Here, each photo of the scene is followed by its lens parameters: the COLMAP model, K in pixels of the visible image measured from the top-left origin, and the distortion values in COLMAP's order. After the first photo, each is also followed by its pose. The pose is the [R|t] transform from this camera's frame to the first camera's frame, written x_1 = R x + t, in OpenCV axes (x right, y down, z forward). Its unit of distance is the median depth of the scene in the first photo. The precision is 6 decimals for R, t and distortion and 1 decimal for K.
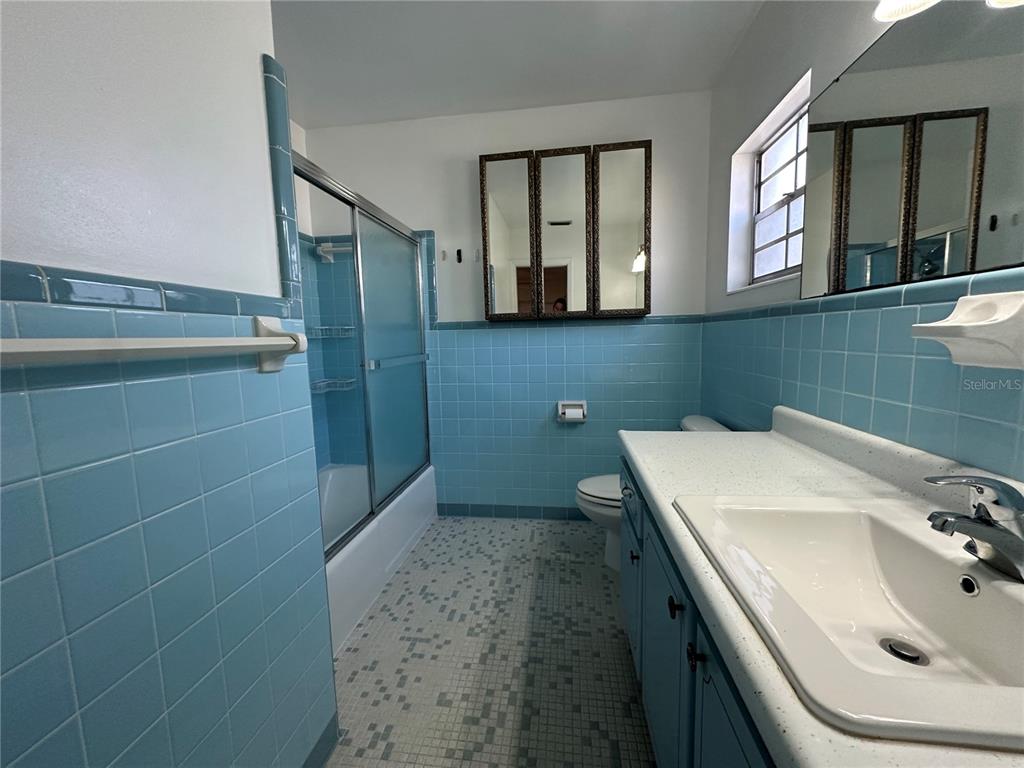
lens RADIAL K [[405.9, 0, 512.0], [0, 405.9, 384.0], [0, 0, 1]] dist [-0.006669, 0.000000]
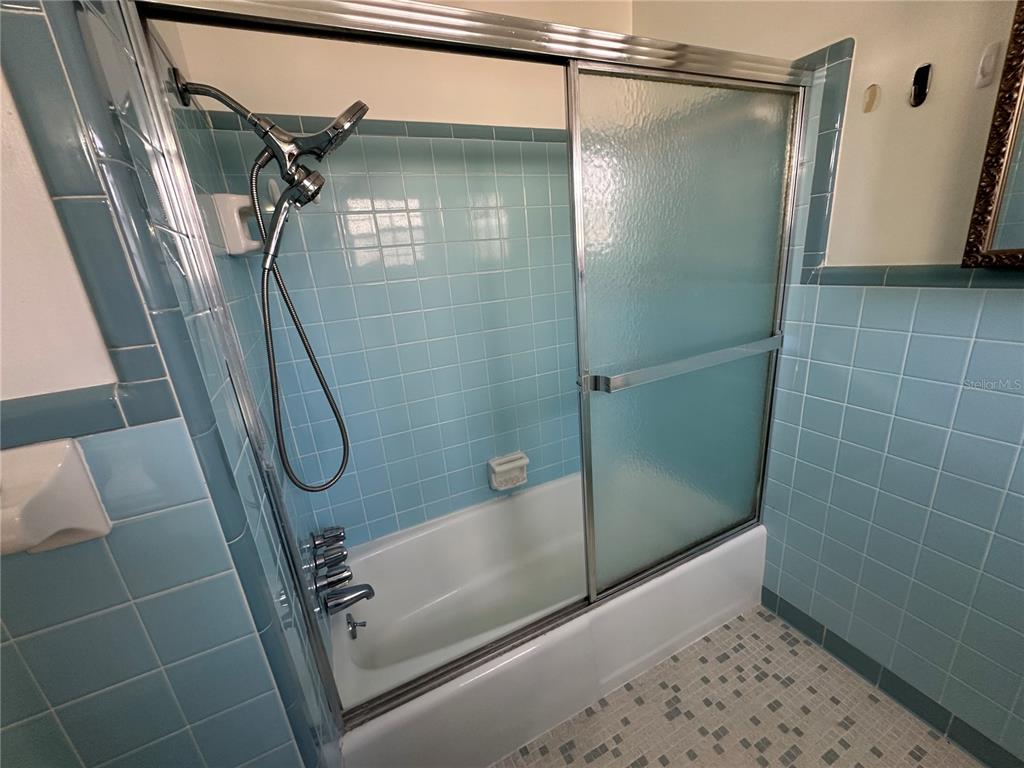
lens RADIAL K [[405.9, 0, 512.0], [0, 405.9, 384.0], [0, 0, 1]] dist [-0.006669, 0.000000]
pose [[0.541993, 0.220978, -0.810809, 0.028056], [-0.019360, 0.967837, 0.250833, -0.131905], [0.840160, -0.120253, 0.528839, 0.444558]]
